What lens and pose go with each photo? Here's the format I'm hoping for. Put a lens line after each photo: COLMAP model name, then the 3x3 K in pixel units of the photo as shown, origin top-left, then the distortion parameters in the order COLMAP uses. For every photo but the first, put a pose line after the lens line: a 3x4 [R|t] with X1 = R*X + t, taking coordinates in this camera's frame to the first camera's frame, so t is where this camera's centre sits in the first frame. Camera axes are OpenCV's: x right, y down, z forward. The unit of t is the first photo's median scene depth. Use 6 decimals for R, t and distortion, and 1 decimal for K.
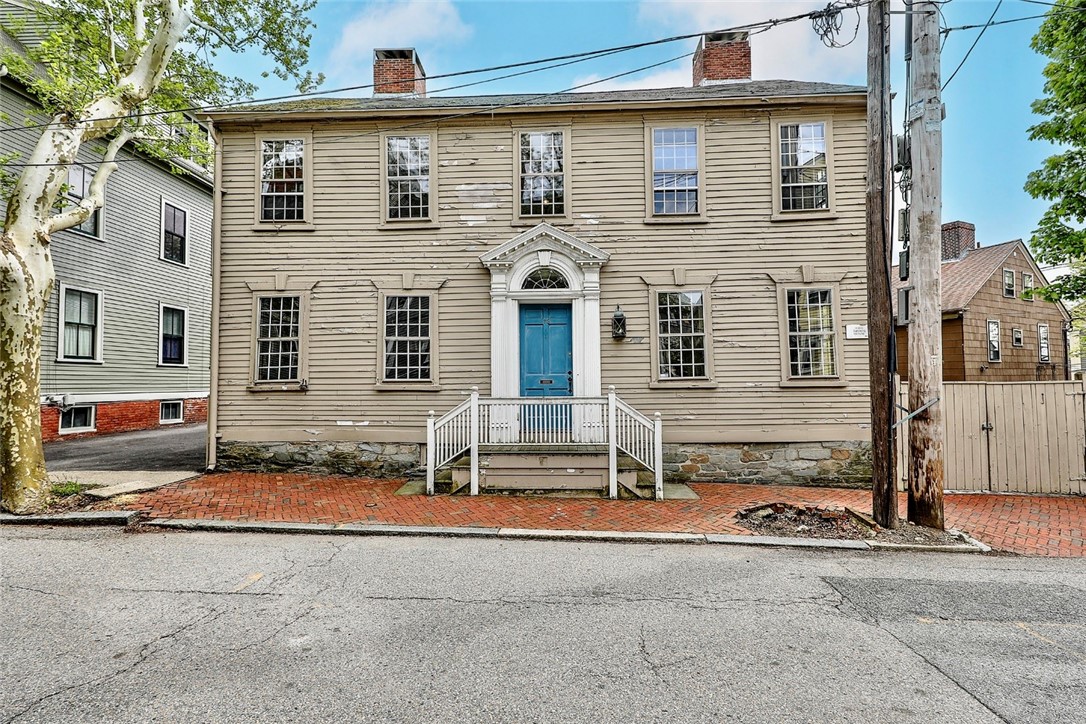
lens RADIAL K [[530.1, 0, 546.9], [0, 530.1, 364.2], [0, 0, 1]] dist [0.009261, -0.002612]
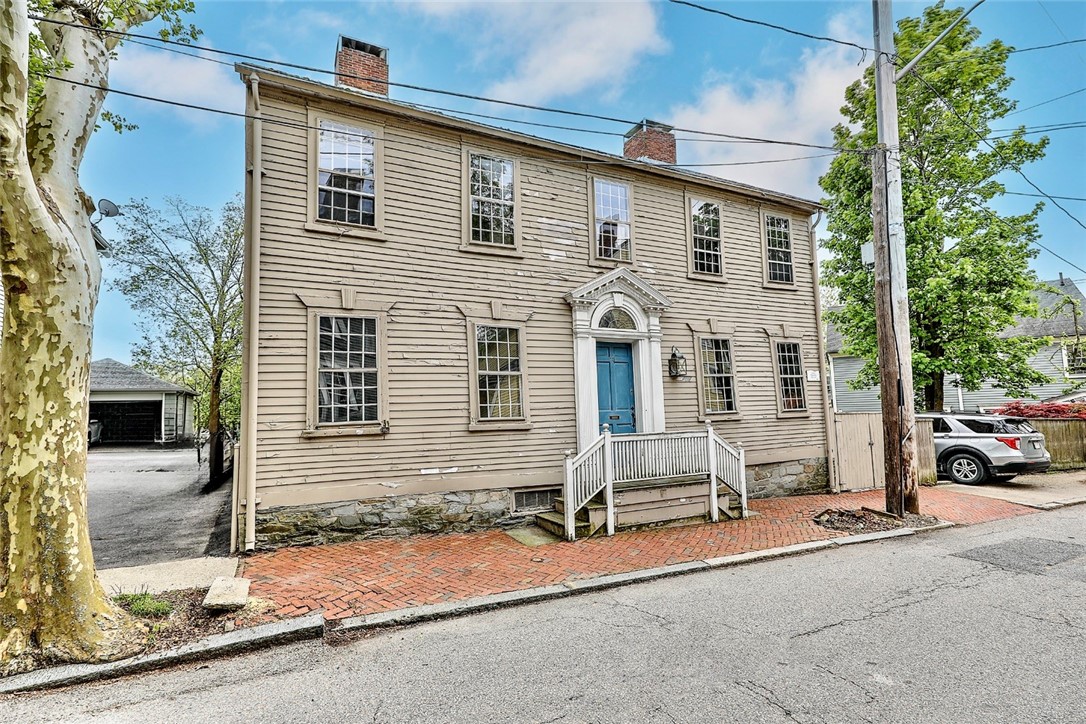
lens RADIAL K [[530.1, 0, 544.4], [0, 530.1, 360.3], [0, 0, 1]] dist [0.009261, -0.002612]
pose [[0.865641, 0.034751, 0.499457, -0.655366], [-0.002032, 0.997824, -0.065904, -0.009980], [-0.500661, 0.056034, 0.863828, 0.169681]]
